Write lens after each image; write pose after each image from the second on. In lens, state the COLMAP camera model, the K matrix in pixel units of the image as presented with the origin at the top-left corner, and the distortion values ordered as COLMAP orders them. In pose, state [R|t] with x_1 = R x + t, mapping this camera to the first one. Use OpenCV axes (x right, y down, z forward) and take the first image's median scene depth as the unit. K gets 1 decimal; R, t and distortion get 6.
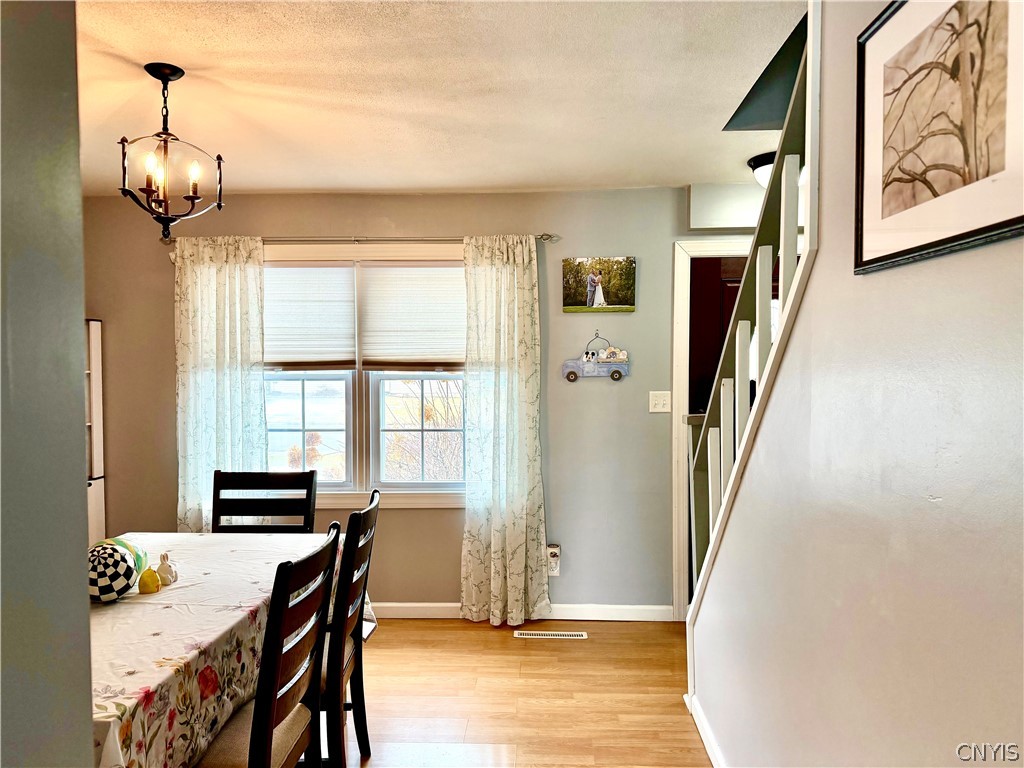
lens RADIAL K [[716.2, 0, 515.6], [0, 716.2, 379.6], [0, 0, 1]] dist [0.083483, -0.099837]
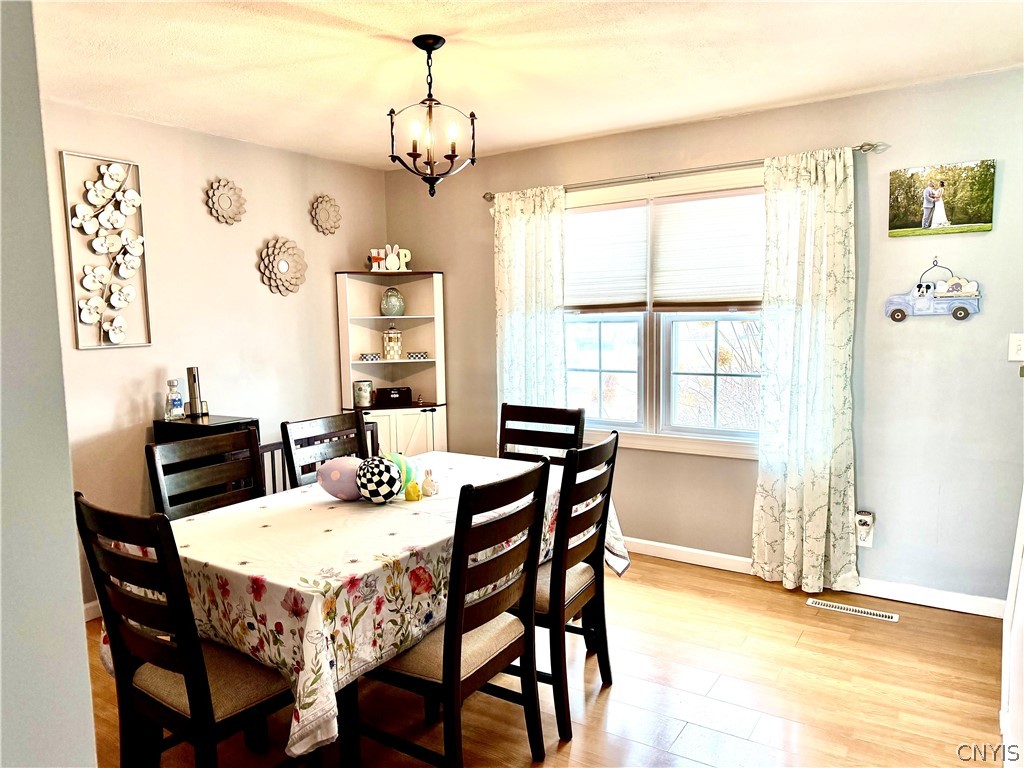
lens RADIAL K [[716.2, 0, 508.9], [0, 716.2, 378.8], [0, 0, 1]] dist [0.083483, -0.099837]
pose [[0.863149, 0.033751, -0.503821, 0.126687], [0.005153, 0.997123, 0.075627, 0.003579], [0.504924, -0.067873, 0.860491, 0.048041]]
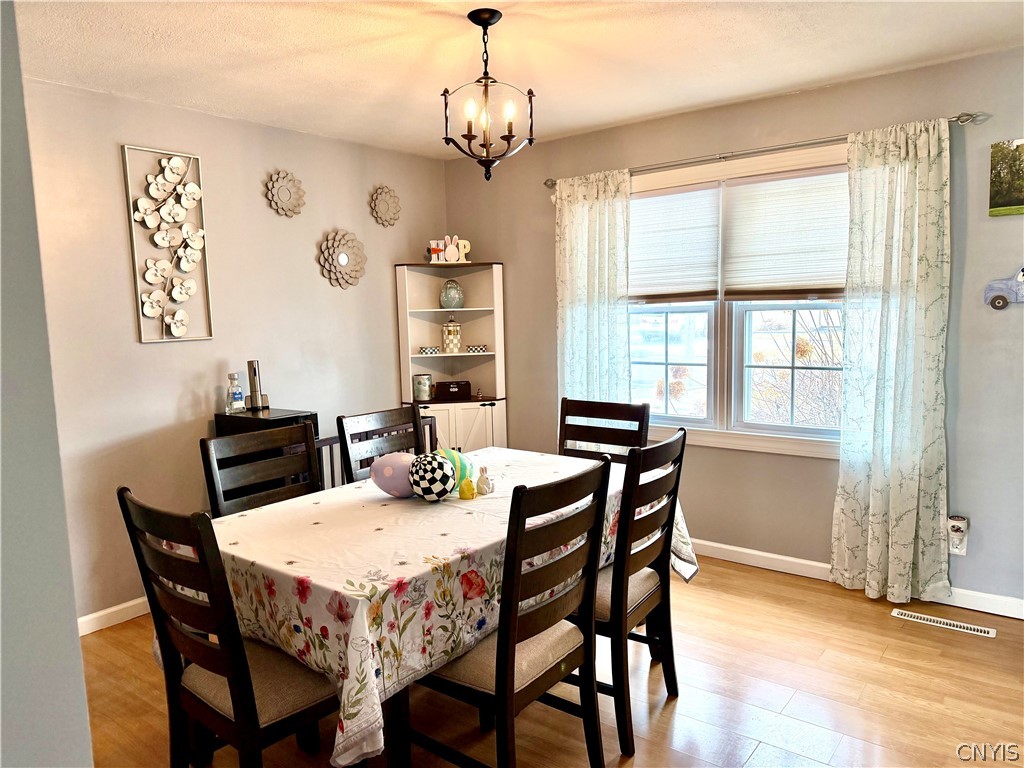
lens RADIAL K [[716.2, 0, 512.4], [0, 716.2, 384.4], [0, 0, 1]] dist [0.083483, -0.099837]
pose [[0.817400, 0.043434, -0.574431, 0.113118], [0.011202, 0.995767, 0.091232, 0.006762], [0.575962, -0.081007, 0.813453, 0.081140]]
